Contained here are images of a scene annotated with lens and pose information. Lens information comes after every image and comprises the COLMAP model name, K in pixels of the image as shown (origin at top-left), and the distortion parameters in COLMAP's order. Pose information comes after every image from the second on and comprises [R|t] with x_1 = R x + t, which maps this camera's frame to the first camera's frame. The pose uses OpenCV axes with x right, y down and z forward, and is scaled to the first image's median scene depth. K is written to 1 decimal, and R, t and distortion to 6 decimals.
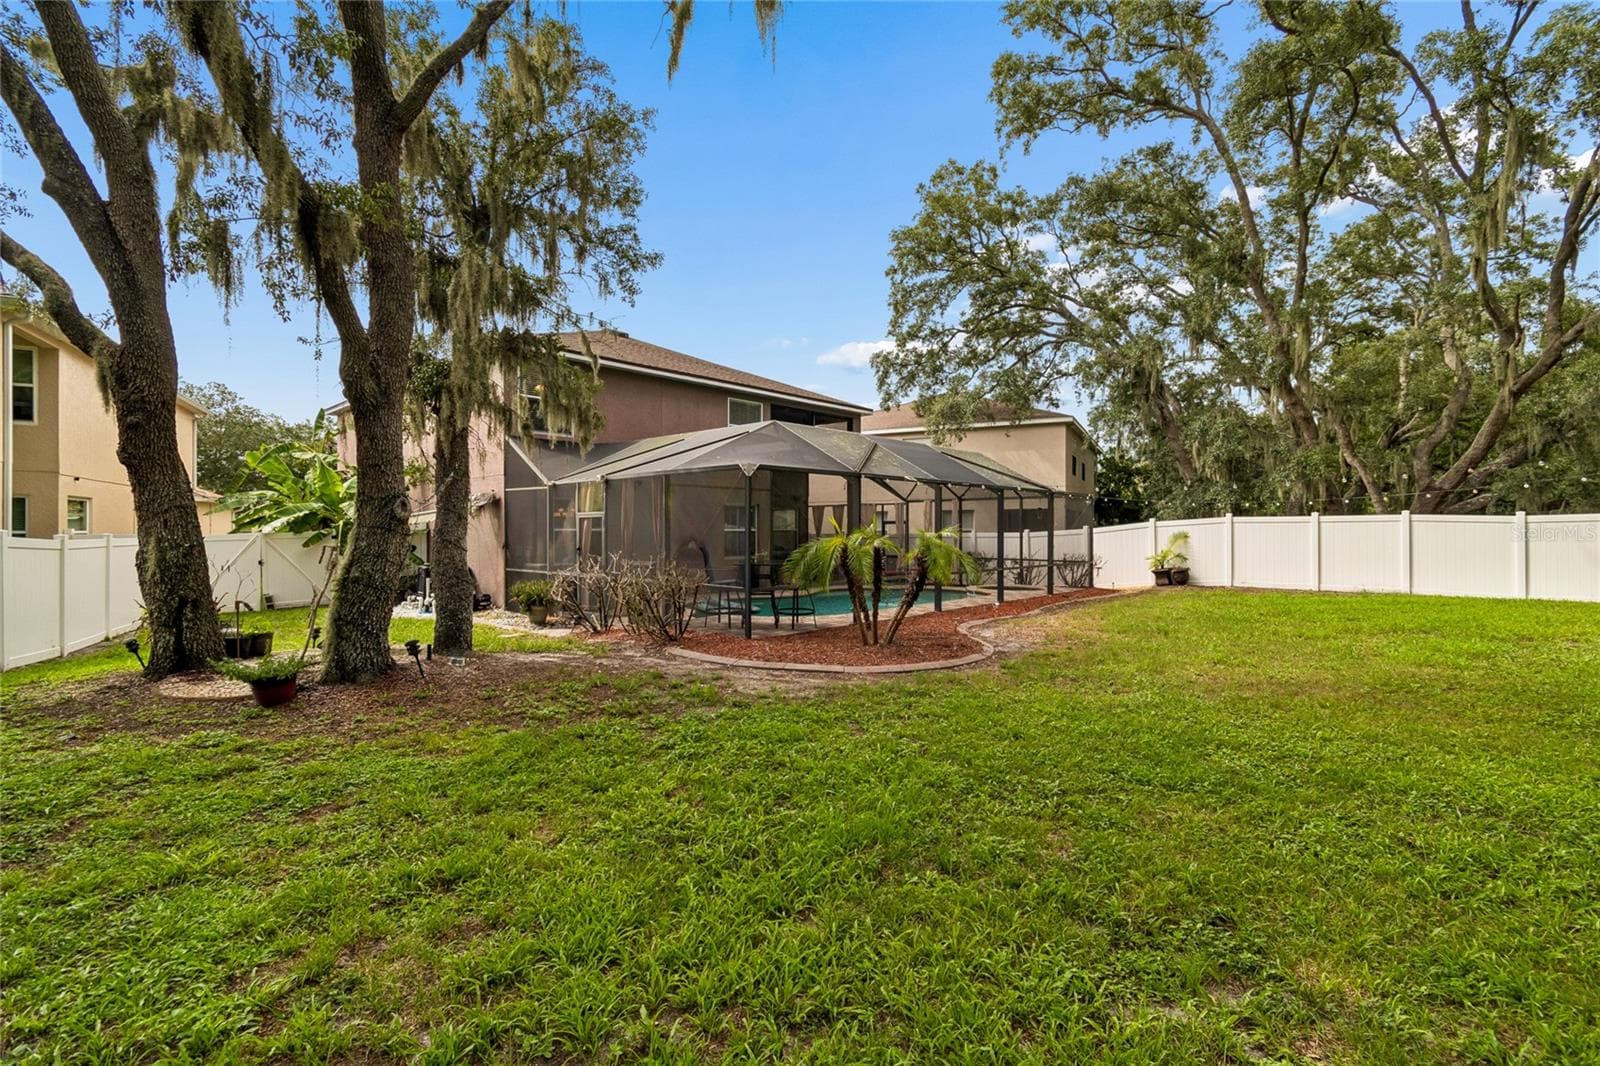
lens RADIAL K [[715.6, 0, 803.6], [0, 715.6, 528.0], [0, 0, 1]] dist [-0.004406, 0.000116]
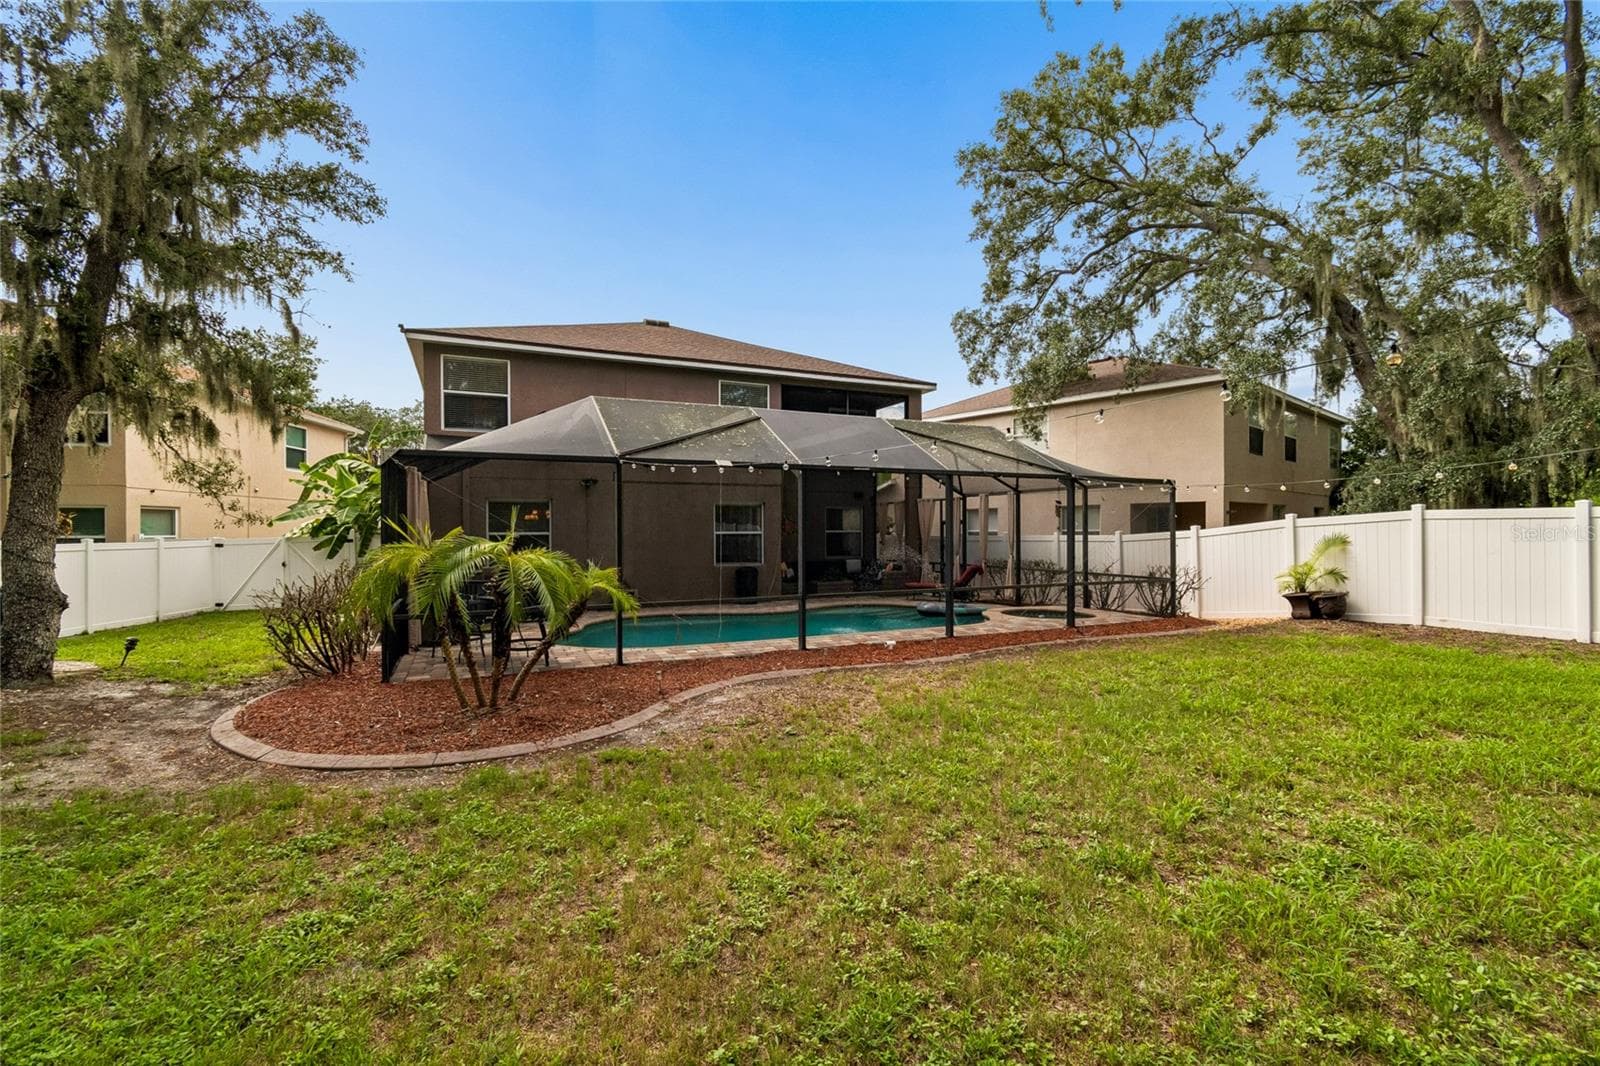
lens RADIAL K [[715.6, 0, 798.1], [0, 715.6, 536.7], [0, 0, 1]] dist [-0.004406, 0.000116]
pose [[0.931539, -0.000352, -0.363642, 0.305575], [0.004994, 0.999918, 0.011826, -0.002676], [0.363608, -0.012832, 0.931464, 0.233383]]
